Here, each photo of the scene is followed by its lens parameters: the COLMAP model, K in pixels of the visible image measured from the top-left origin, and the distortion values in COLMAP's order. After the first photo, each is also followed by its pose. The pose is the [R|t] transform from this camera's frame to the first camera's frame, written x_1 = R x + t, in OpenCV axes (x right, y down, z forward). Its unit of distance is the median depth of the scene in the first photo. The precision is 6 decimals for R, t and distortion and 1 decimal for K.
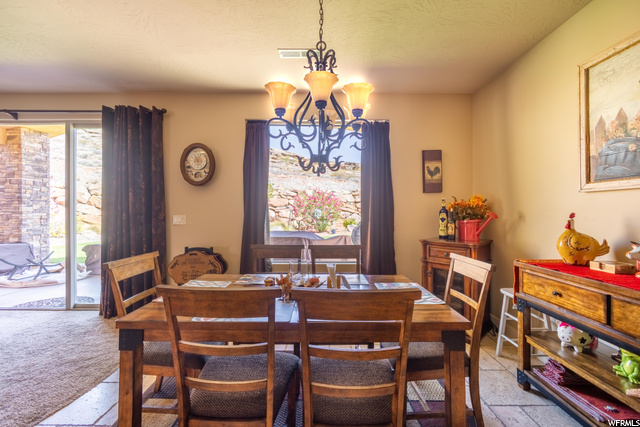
lens RADIAL K [[287.9, 0, 320.0], [0, 287.9, 213.5], [0, 0, 1]] dist [-0.000291, 0.000091]
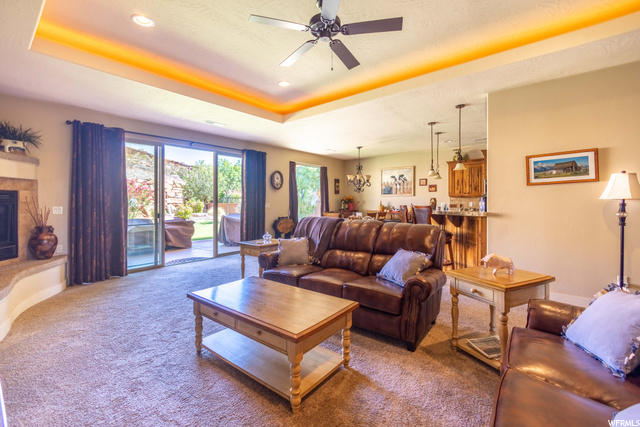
lens RADIAL K [[277.0, 0, 320.0], [0, 277.0, 213.5], [0, 0, 1]] dist [-0.000287, -0.000101]
pose [[0.625473, -0.041896, 0.779120, -1.865081], [0.007110, 0.998822, 0.048003, -0.012145], [-0.780213, -0.024485, 0.625034, -0.593392]]
